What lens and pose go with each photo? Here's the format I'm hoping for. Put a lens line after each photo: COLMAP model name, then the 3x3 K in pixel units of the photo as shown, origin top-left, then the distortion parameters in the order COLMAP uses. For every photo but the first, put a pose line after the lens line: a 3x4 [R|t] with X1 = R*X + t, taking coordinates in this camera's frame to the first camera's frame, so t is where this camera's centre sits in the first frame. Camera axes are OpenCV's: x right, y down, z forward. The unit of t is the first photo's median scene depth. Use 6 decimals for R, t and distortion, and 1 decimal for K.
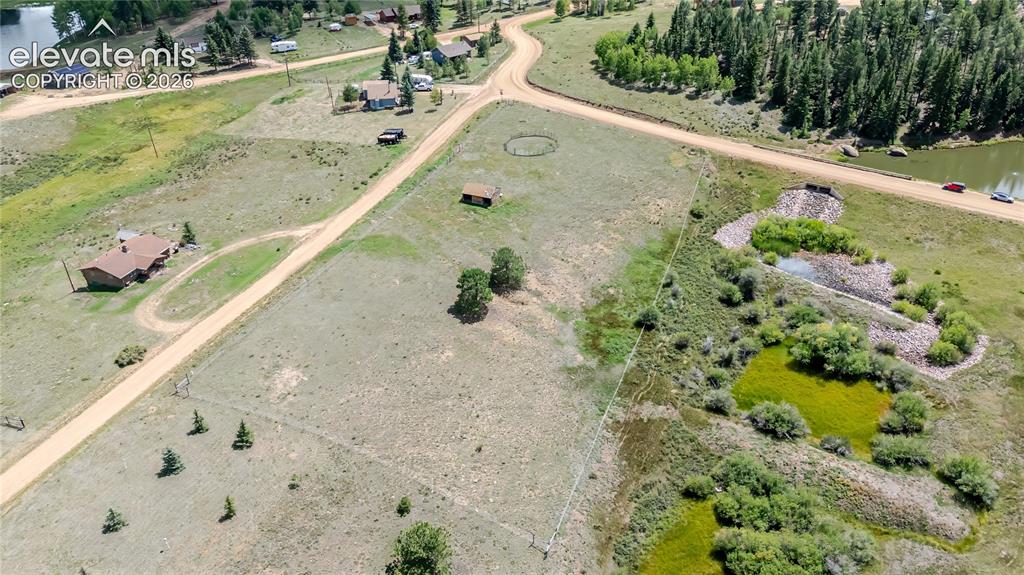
lens RADIAL K [[757.1, 0, 512.0], [0, 757.1, 287.5], [0, 0, 1]] dist [0.063749, -0.059448]
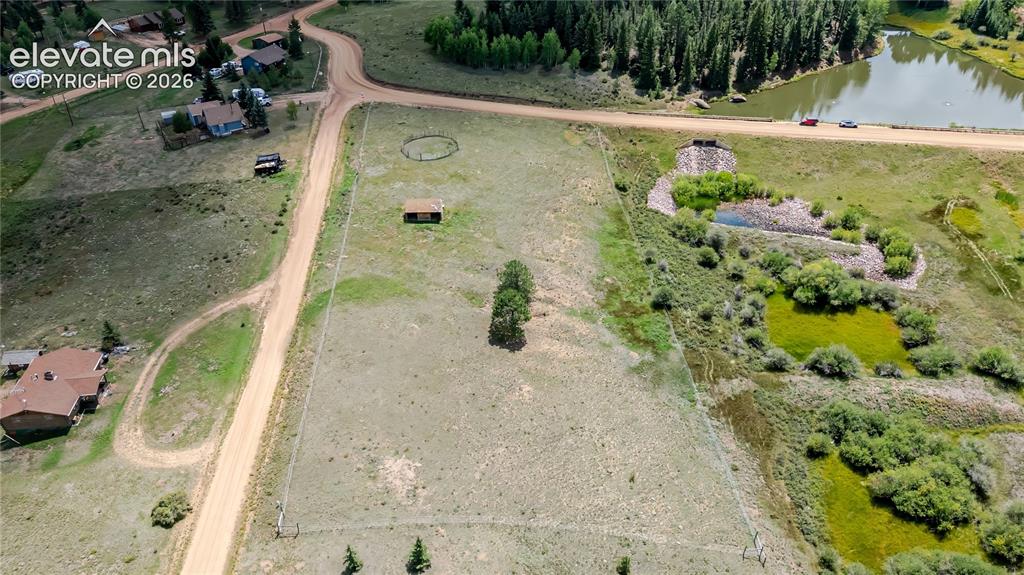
lens RADIAL K [[757.1, 0, 512.0], [0, 757.1, 287.5], [0, 0, 1]] dist [0.063749, -0.059448]
pose [[0.904505, -0.232893, 0.357256, -0.330167], [0.224108, 0.972297, 0.066434, -0.078526], [-0.362831, 0.019974, 0.931641, 0.136128]]
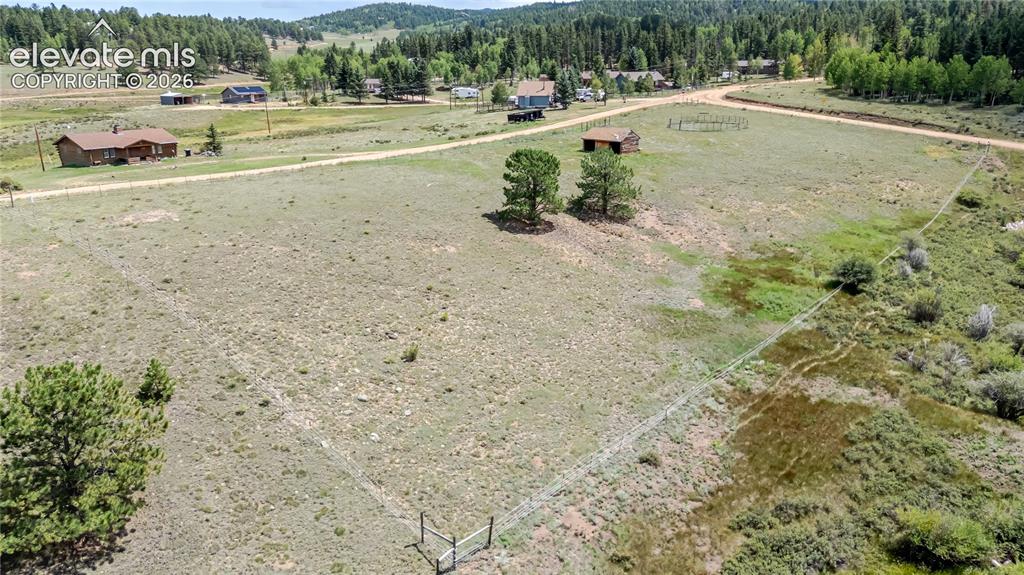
lens RADIAL K [[757.1, 0, 512.0], [0, 757.1, 287.5], [0, 0, 1]] dist [0.063749, -0.059448]
pose [[0.946397, 0.098435, -0.307641, 0.112447], [-0.172160, 0.959594, -0.222576, 0.193268], [0.273301, 0.263609, 0.925104, 0.422518]]
